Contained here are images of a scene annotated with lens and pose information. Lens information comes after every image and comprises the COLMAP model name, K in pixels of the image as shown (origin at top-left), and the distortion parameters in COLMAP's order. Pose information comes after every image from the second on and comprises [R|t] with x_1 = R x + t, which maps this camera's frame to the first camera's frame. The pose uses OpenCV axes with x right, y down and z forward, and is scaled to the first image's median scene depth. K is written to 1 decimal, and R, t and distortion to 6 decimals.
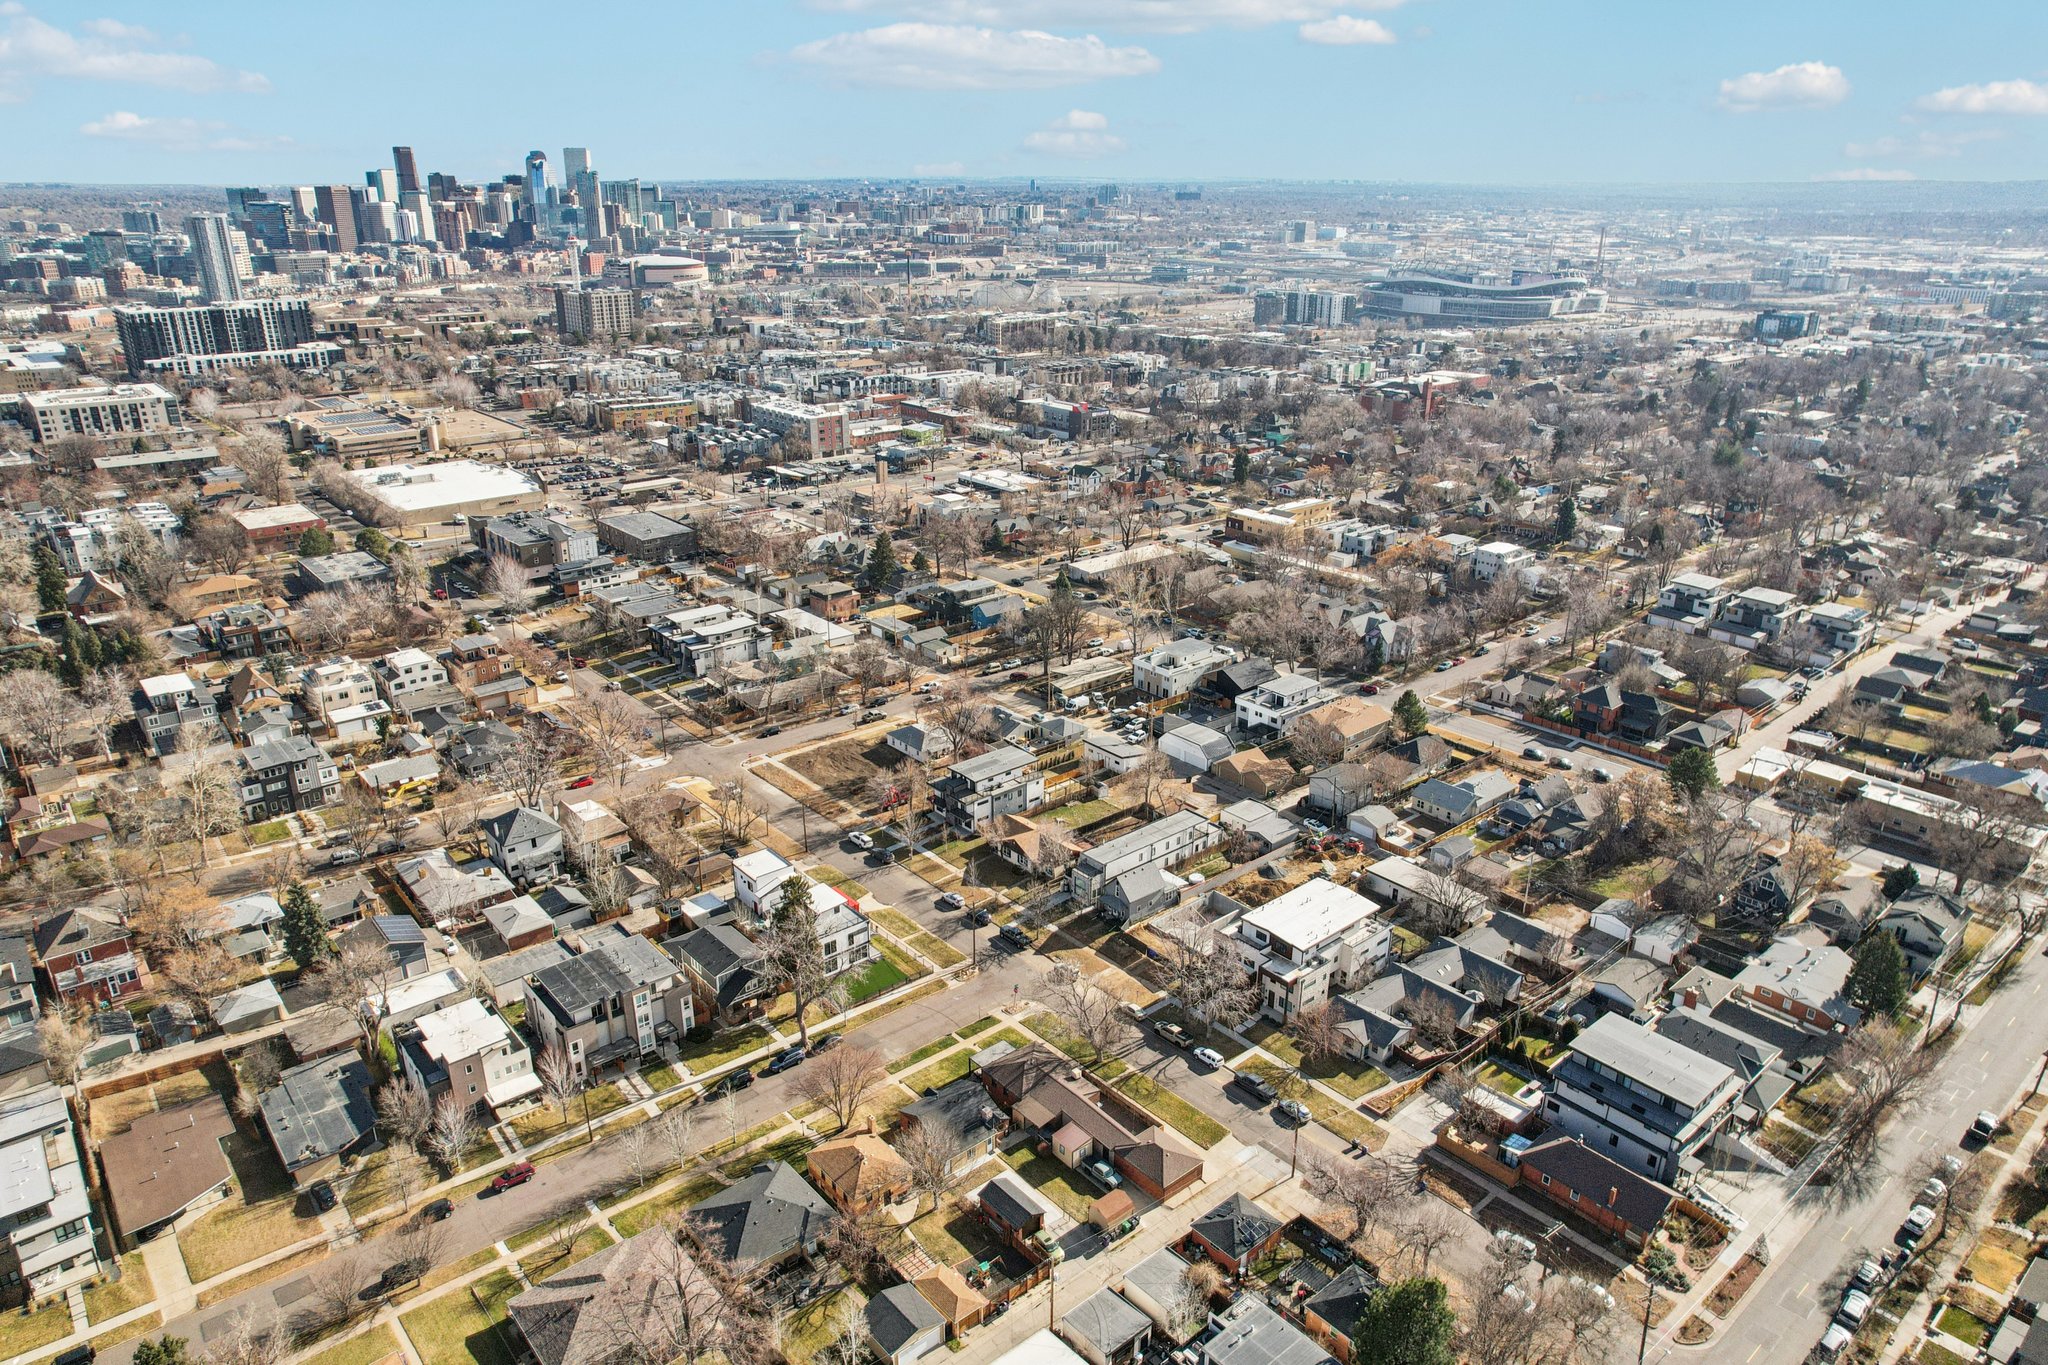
lens RADIAL K [[1295.0, 0, 1024.0], [0, 1295.0, 682.5], [0, 0, 1]] dist [-0.059982, 0.060444]
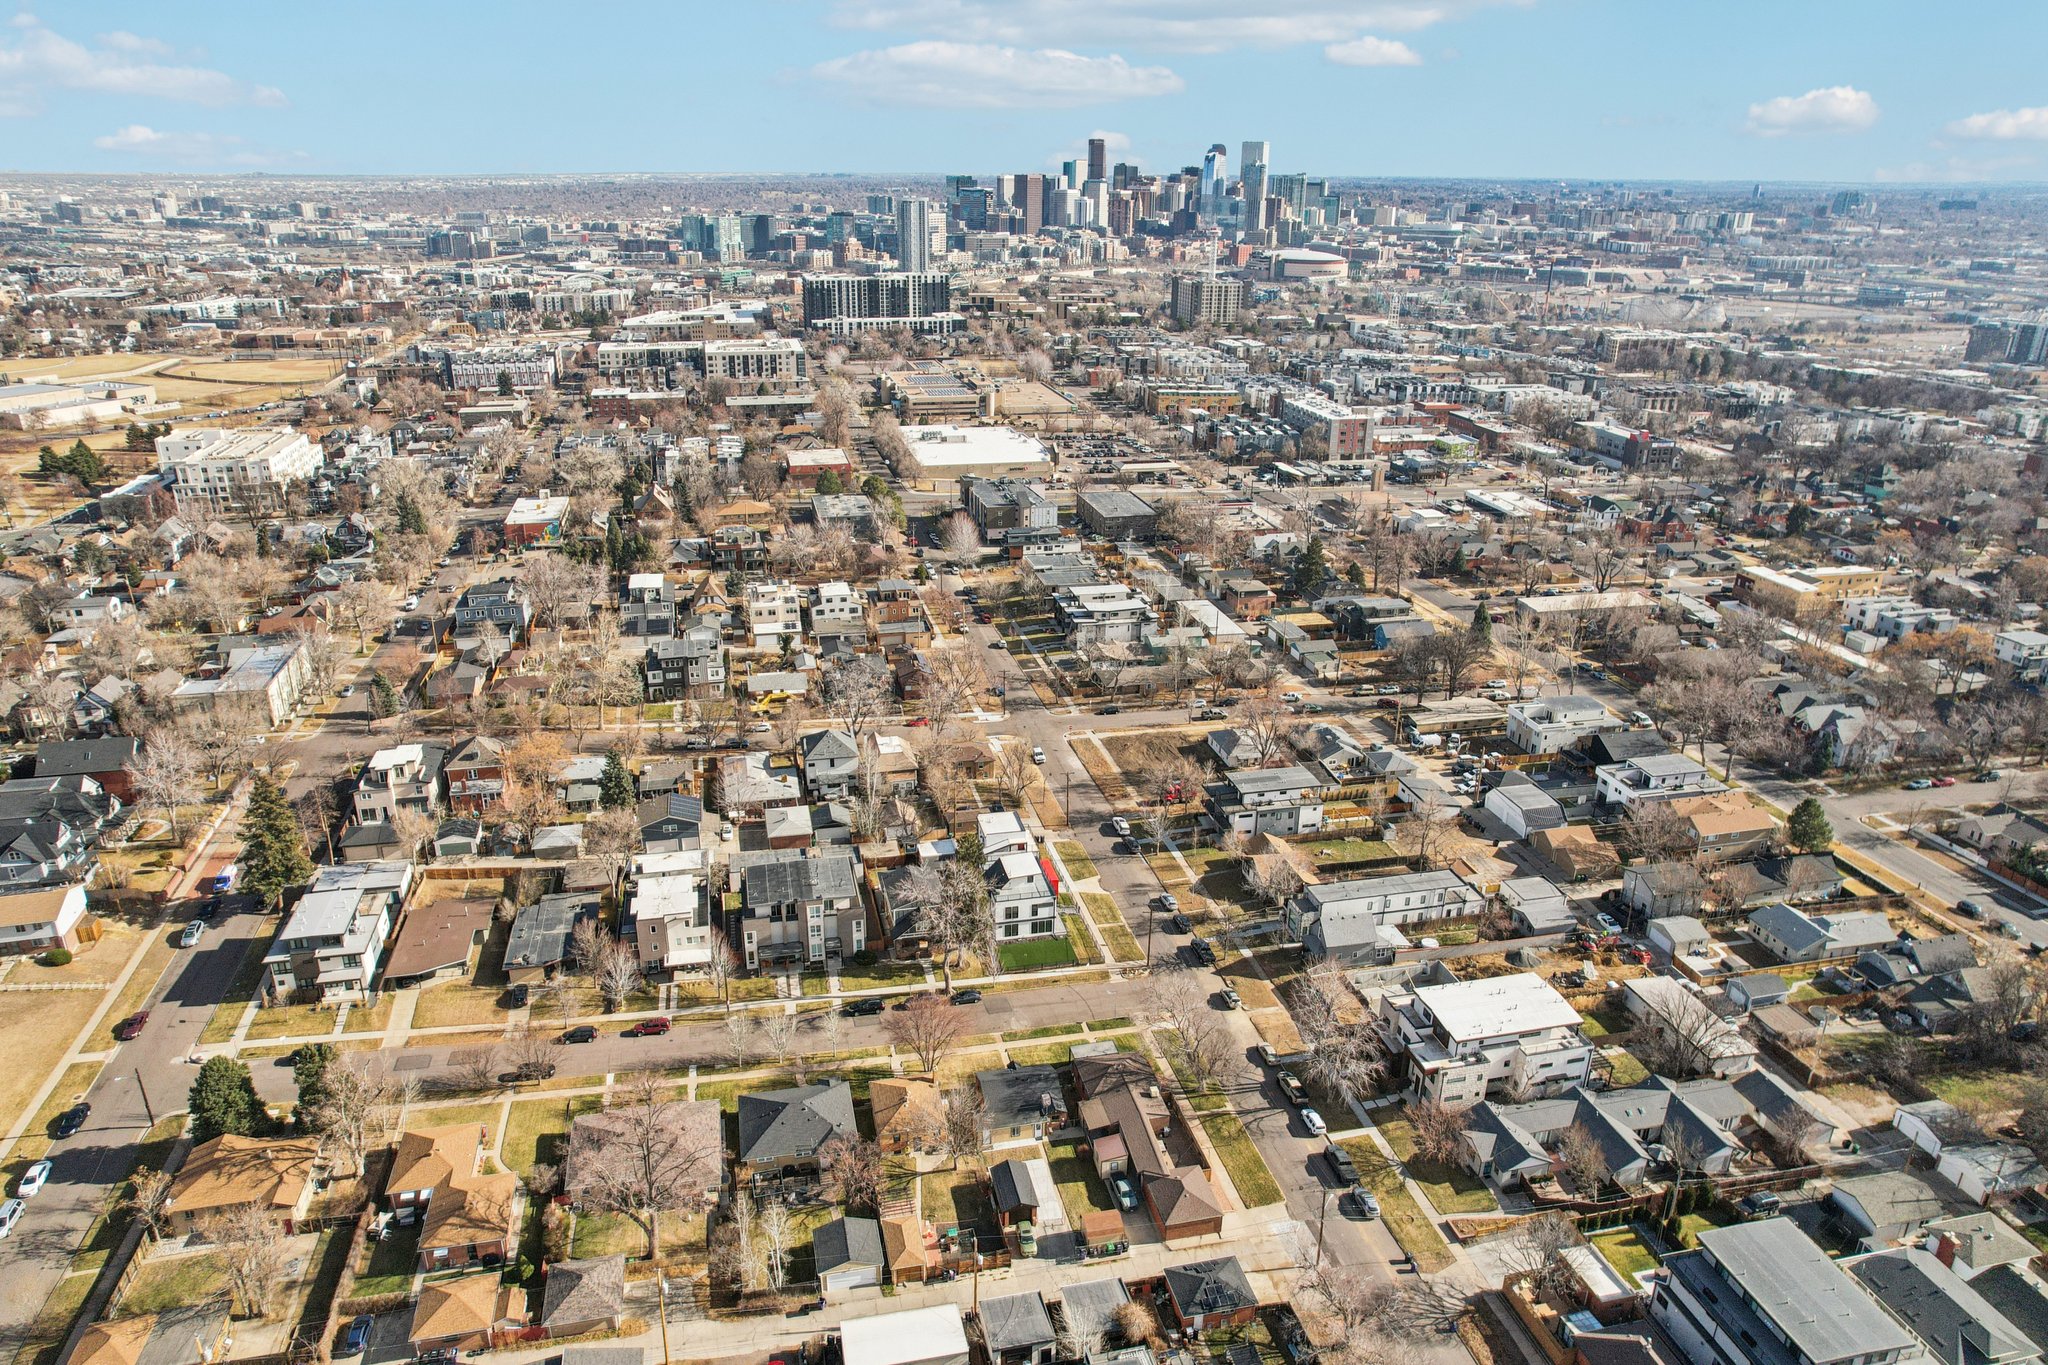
lens RADIAL K [[1341.1, 0, 1140.3], [0, 1341.1, 659.2], [0, 0, 1]] dist [-0.059539, 0.071610]
pose [[0.897069, 0.161837, -0.411188, 0.247858], [-0.172142, 0.984998, 0.012125, -0.018662], [0.406981, 0.059906, 0.911470, 0.034387]]
